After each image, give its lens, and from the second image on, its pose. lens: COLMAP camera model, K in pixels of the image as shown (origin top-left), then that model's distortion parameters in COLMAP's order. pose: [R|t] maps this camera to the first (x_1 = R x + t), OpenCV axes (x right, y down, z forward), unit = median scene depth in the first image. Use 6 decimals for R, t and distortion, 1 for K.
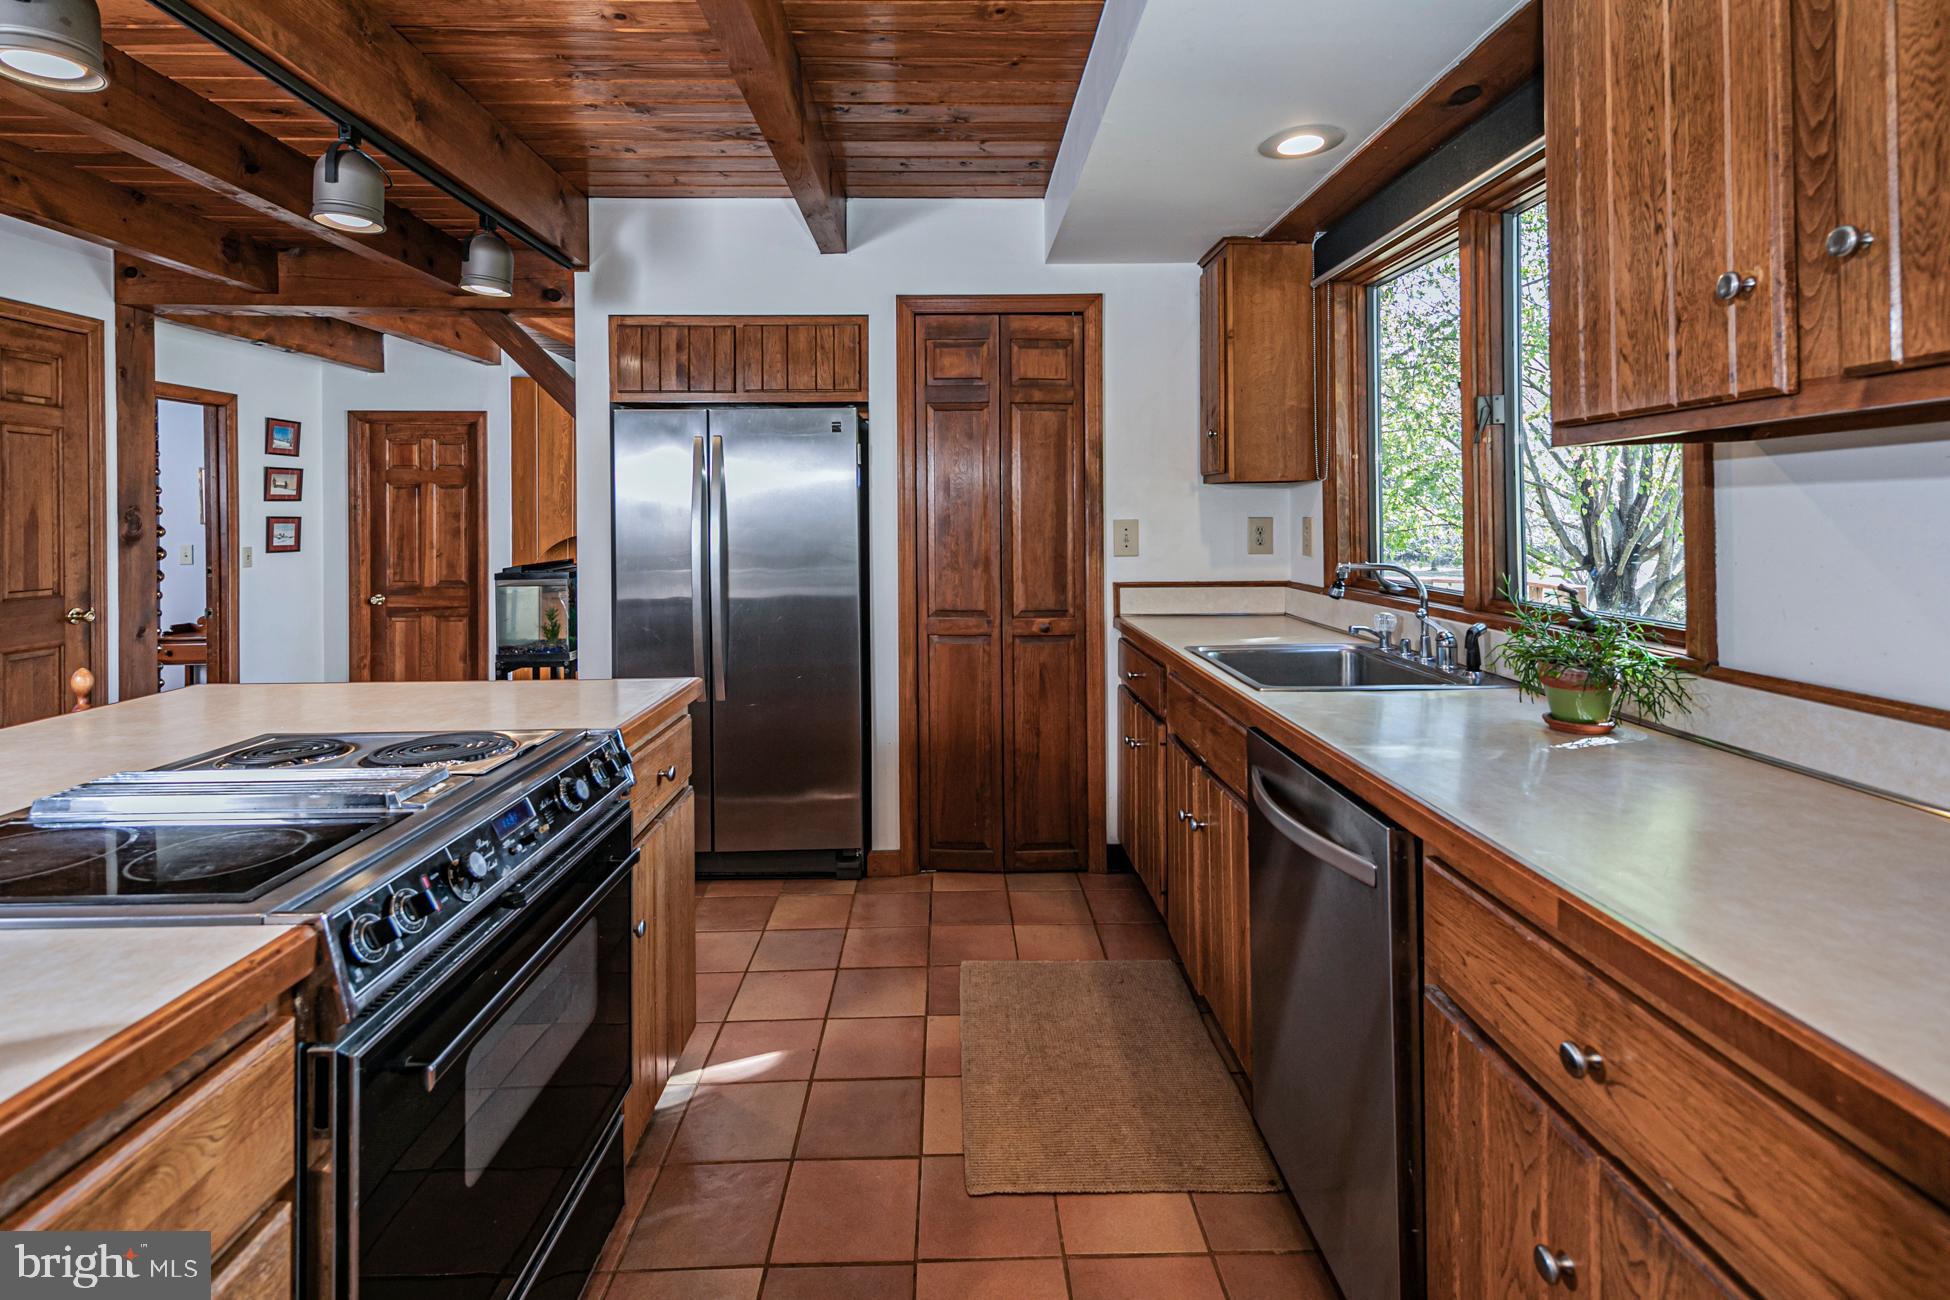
lens RADIAL K [[945.4, 0, 970.5], [0, 945.4, 654.8], [0, 0, 1]] dist [0.035016, -0.008442]
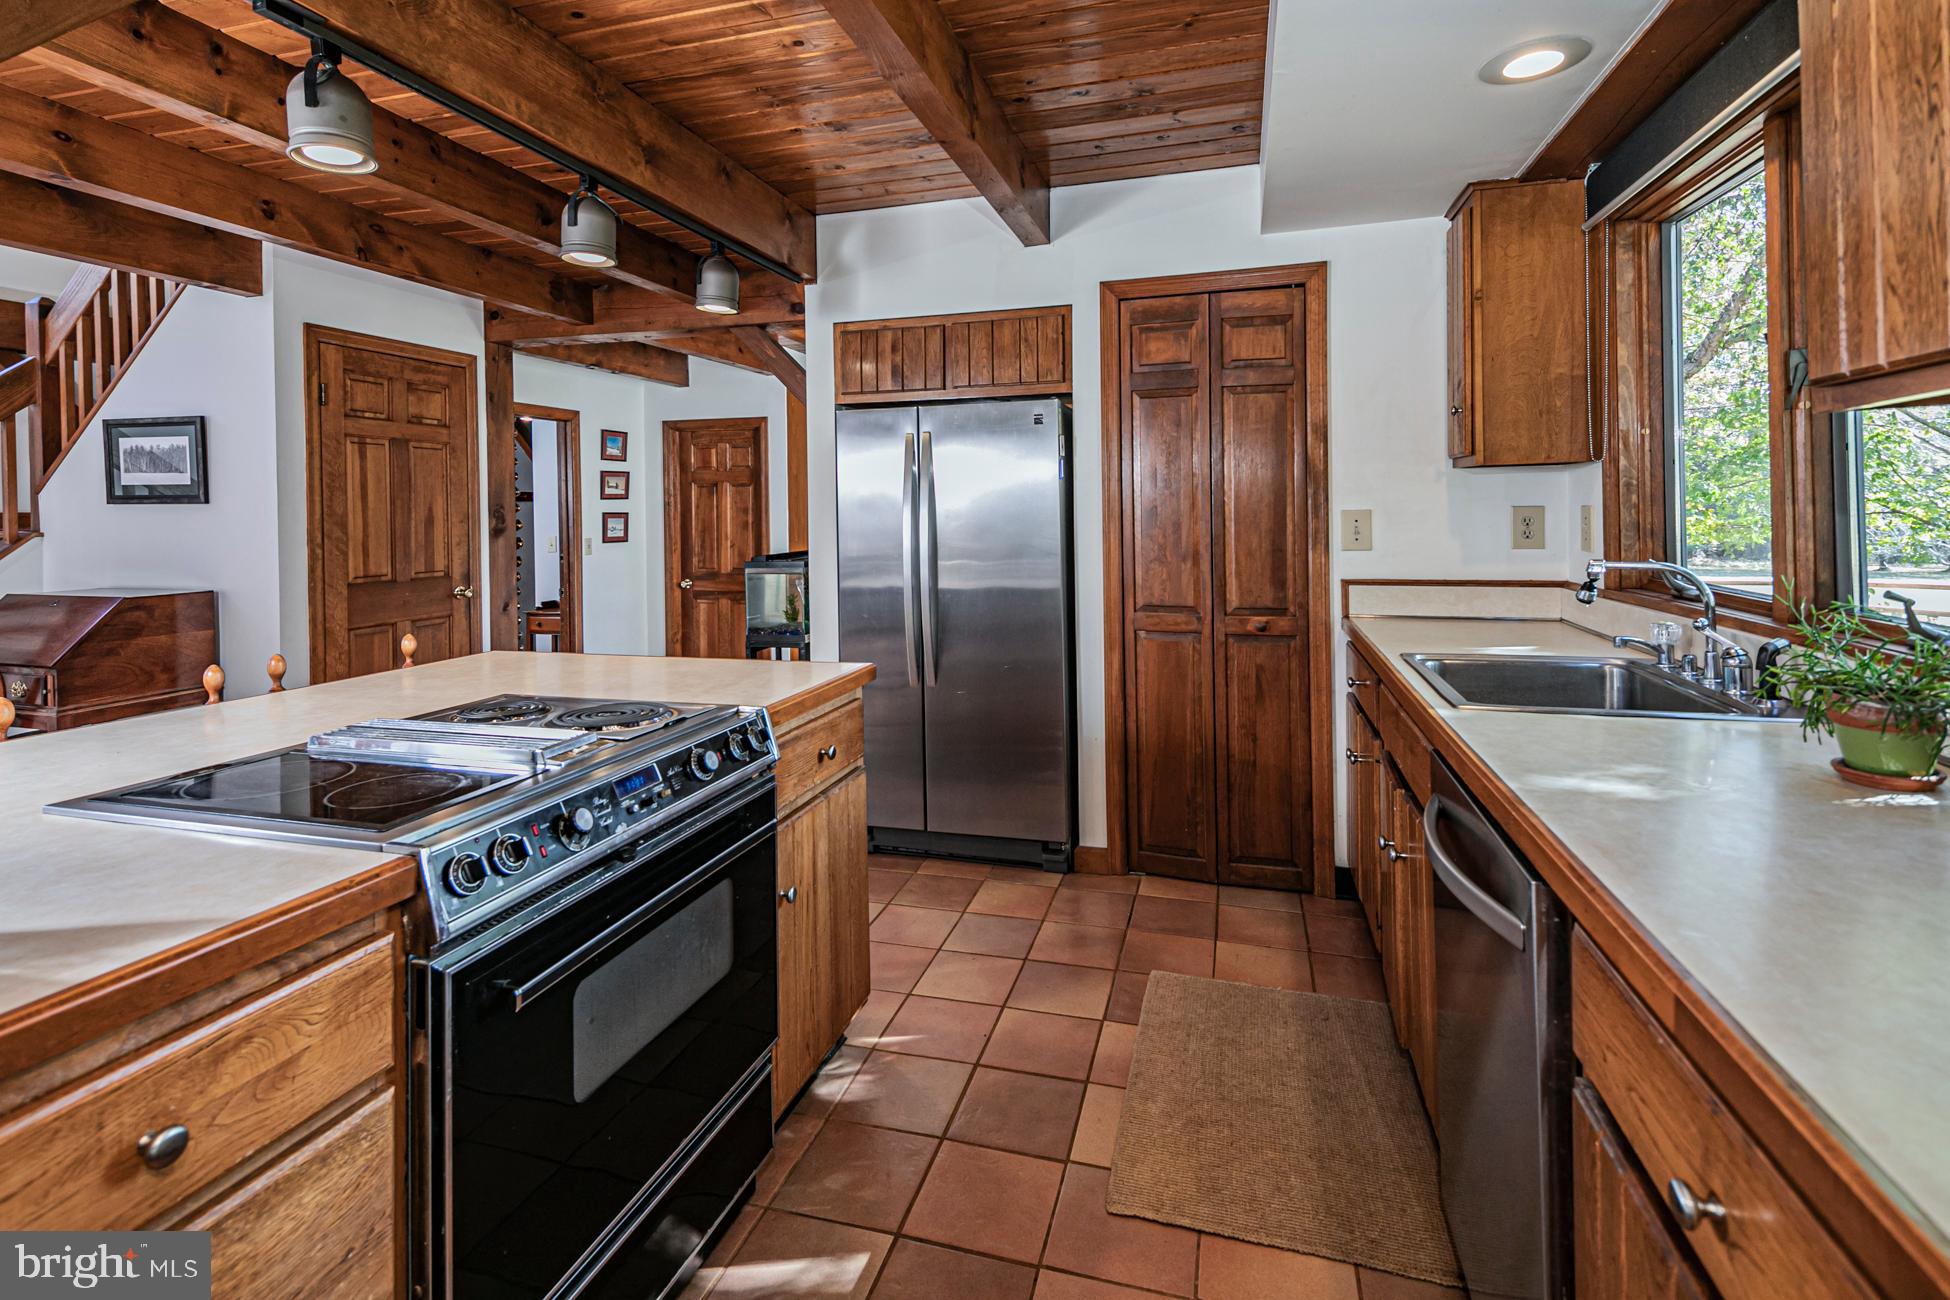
lens RADIAL K [[945.0, 0, 975.0], [0, 945.0, 650.0], [0, 0, 1]] dist [0.034047, -0.007912]
pose [[0.951333, 0.039768, -0.305587, 0.120629], [-0.038760, 0.999205, 0.009367, -0.004358], [0.305716, 0.002933, 0.952118, 0.032343]]
